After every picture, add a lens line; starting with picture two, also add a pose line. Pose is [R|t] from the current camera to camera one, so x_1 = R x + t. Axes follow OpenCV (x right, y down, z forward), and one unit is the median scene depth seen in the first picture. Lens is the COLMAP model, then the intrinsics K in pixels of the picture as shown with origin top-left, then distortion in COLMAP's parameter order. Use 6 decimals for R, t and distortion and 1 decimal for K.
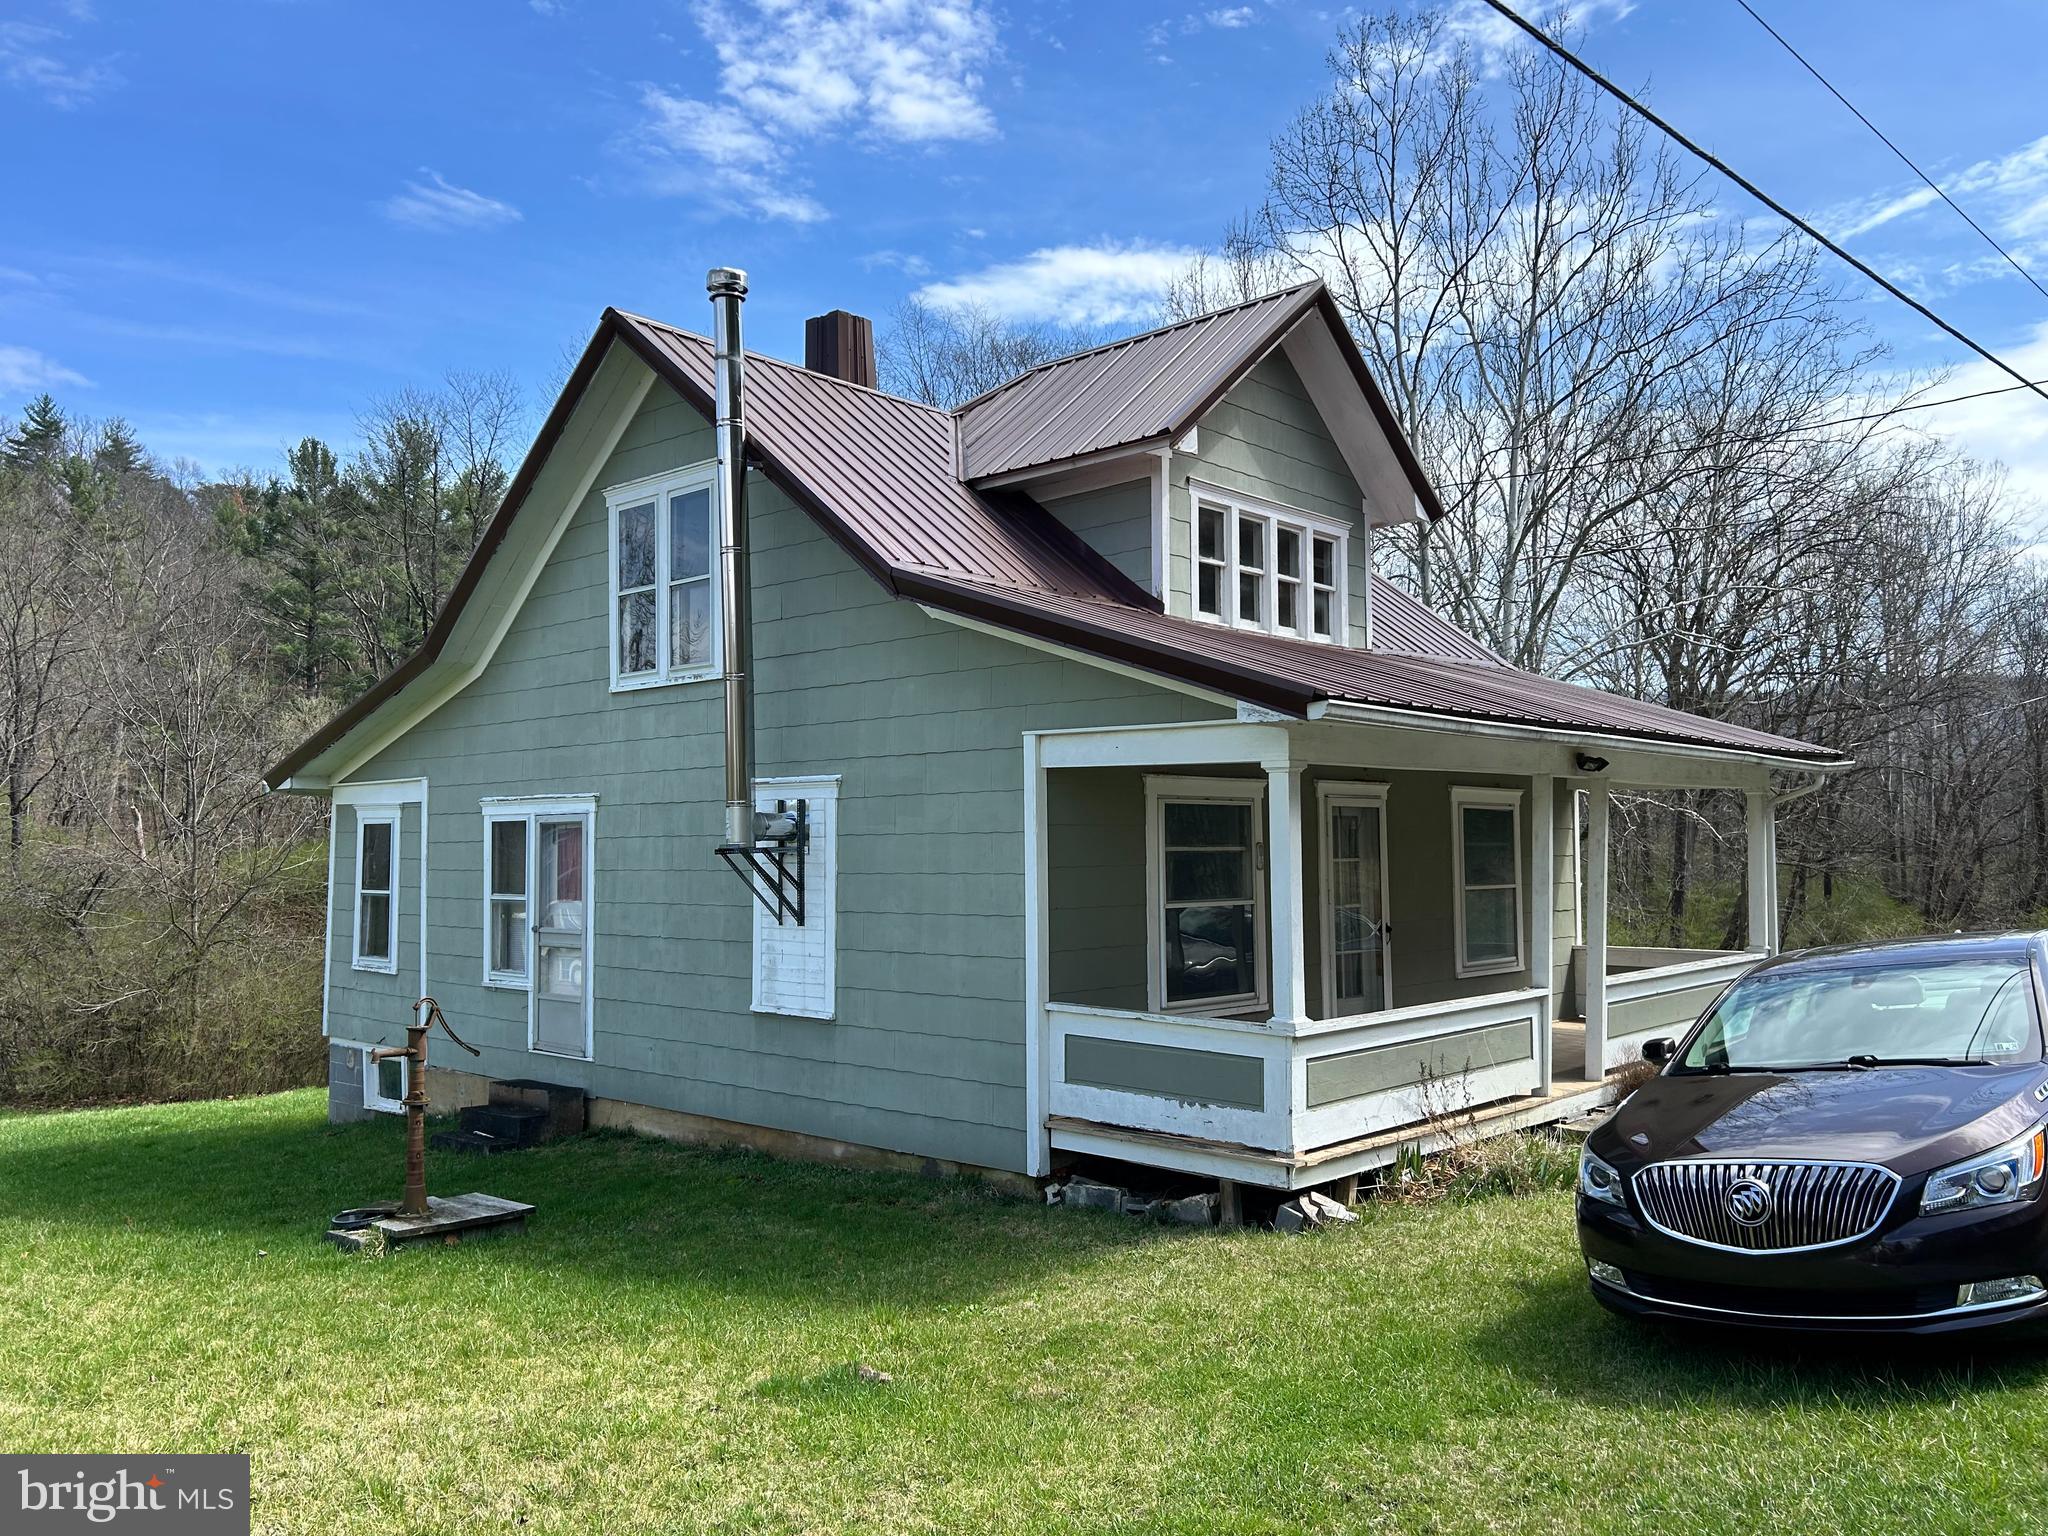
lens RADIAL K [[1566.0, 0, 1023.9], [0, 1566.0, 771.6], [0, 0, 1]] dist [0.009751, -0.001679]
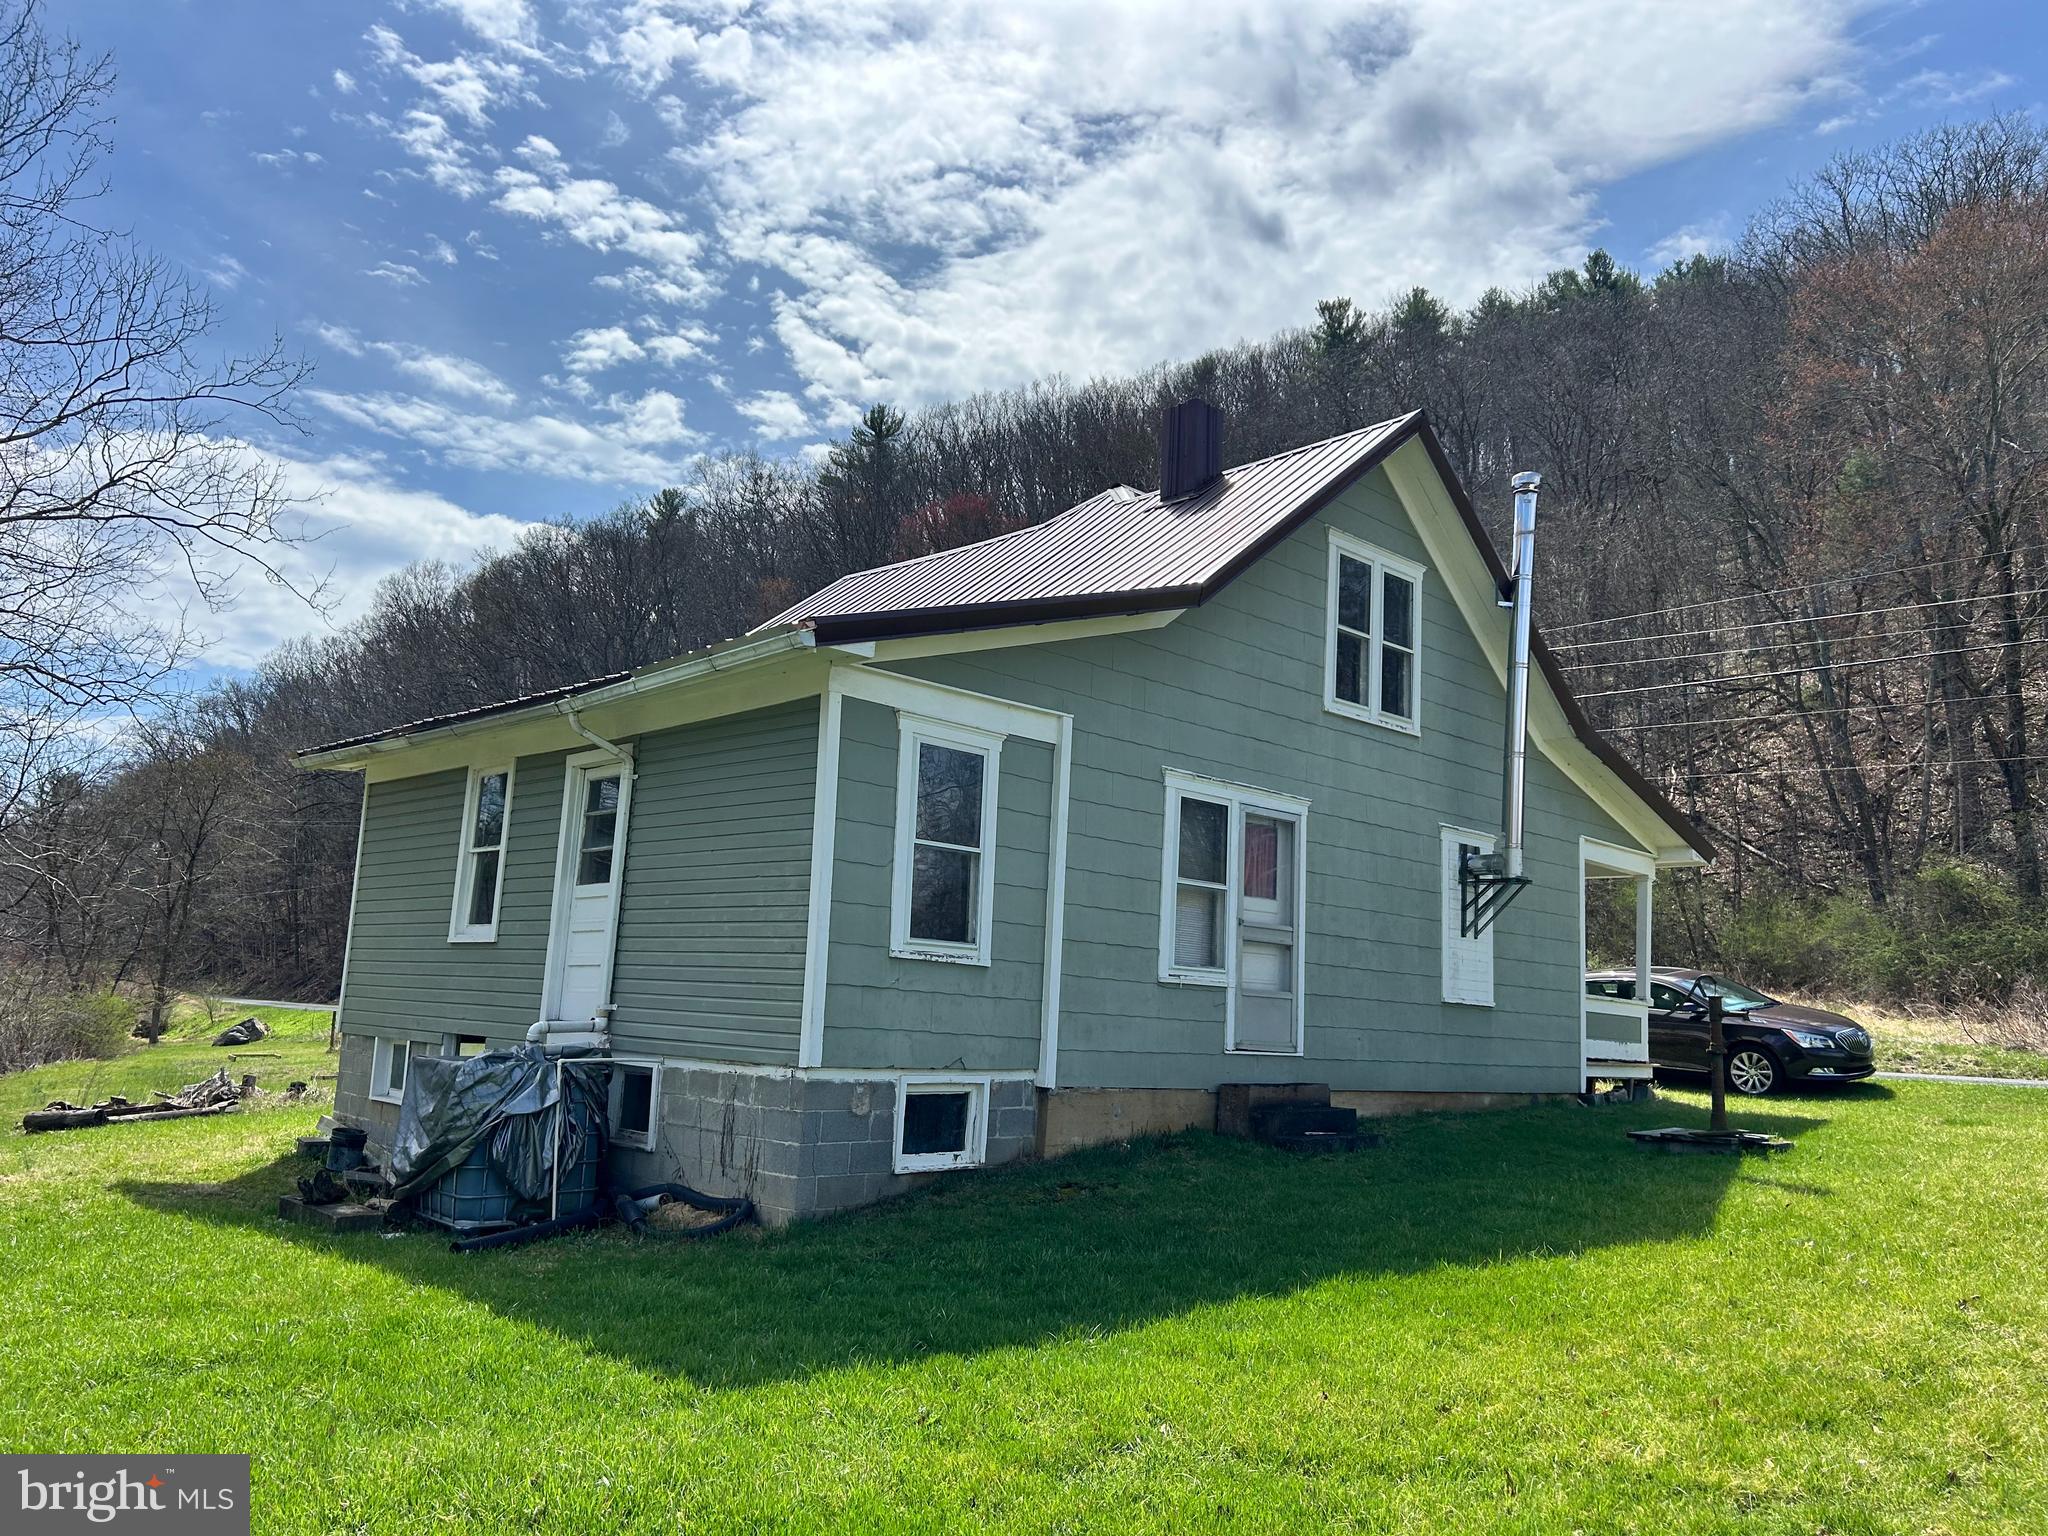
lens RADIAL K [[1566.0, 0, 1023.8], [0, 1566.0, 767.0], [0, 0, 1]] dist [0.009751, -0.001679]
pose [[0.072485, 0.170515, 0.982685, -1.321066], [-0.099524, 0.981596, -0.162985, 0.182741], [-0.992391, -0.085987, 0.088121, 1.096528]]
